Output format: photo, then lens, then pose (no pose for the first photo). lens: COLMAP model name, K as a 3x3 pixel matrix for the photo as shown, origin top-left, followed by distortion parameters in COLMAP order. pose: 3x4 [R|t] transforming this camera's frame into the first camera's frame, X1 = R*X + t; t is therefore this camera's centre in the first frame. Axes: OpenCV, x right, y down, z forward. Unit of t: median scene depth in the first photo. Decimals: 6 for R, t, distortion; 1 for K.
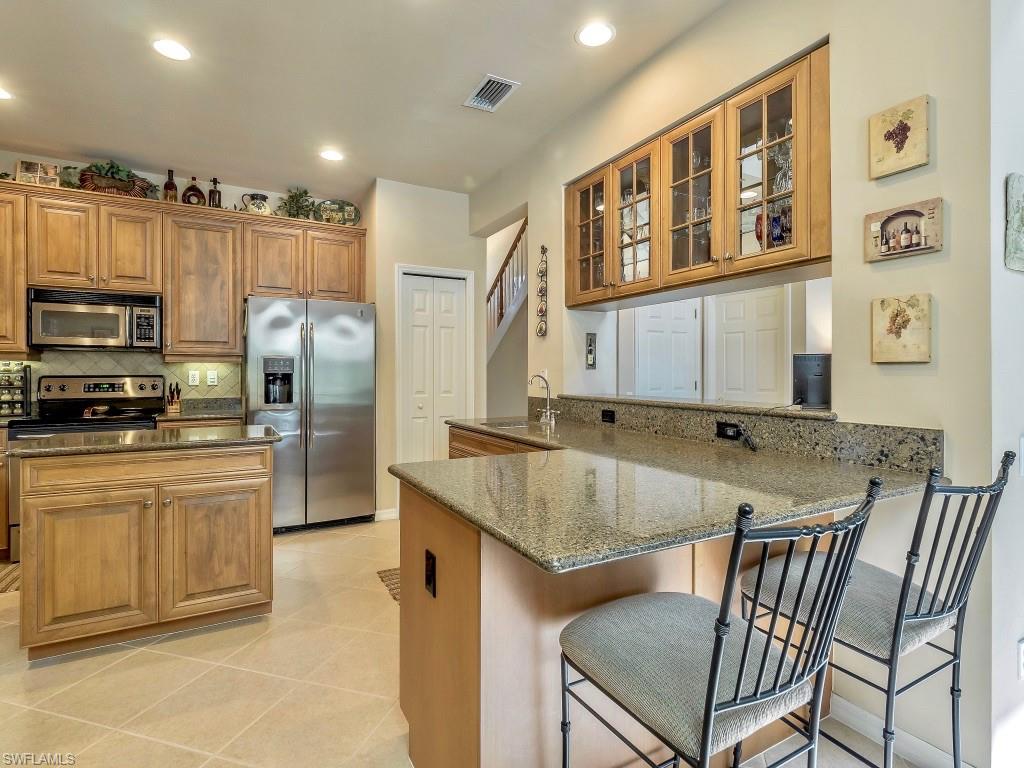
lens RADIAL K [[518.1, 0, 516.6], [0, 518.1, 371.9], [0, 0, 1]] dist [0.001520, 0.000974]
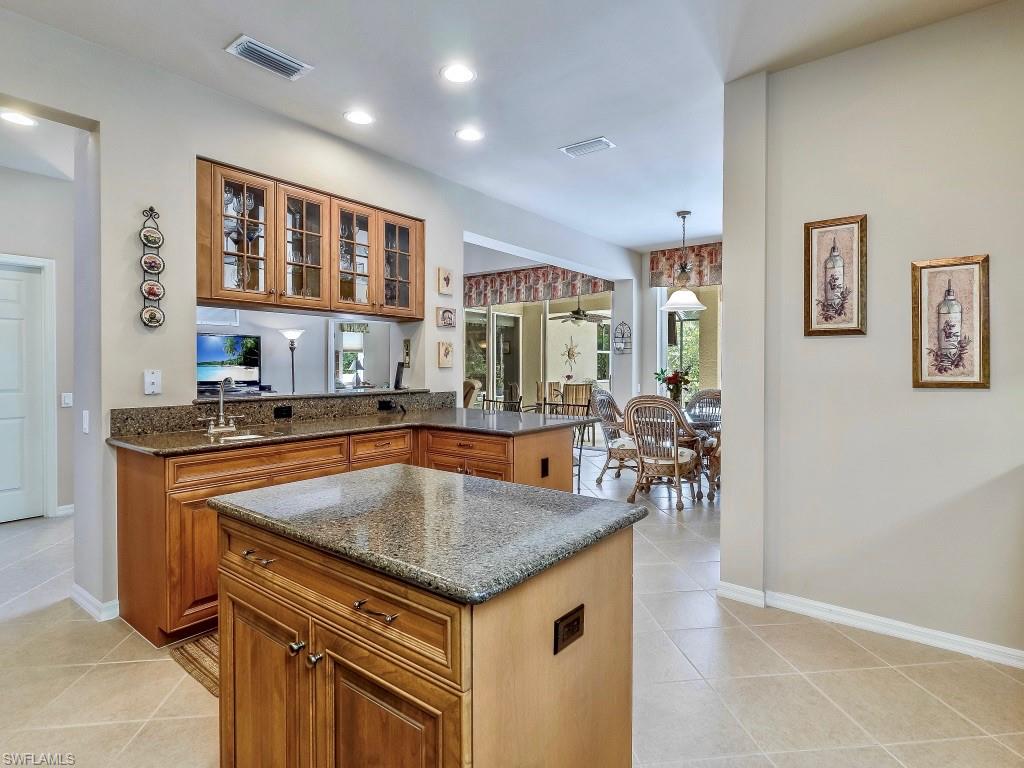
lens RADIAL K [[539.6, 0, 511.9], [0, 539.6, 372.3], [0, 0, 1]] dist [-0.002141, -0.000948]
pose [[-0.388928, -0.011467, 0.921197, -0.825675], [-0.002530, 0.999932, 0.011379, -0.011033], [-0.921265, 0.002095, -0.388930, 0.764251]]
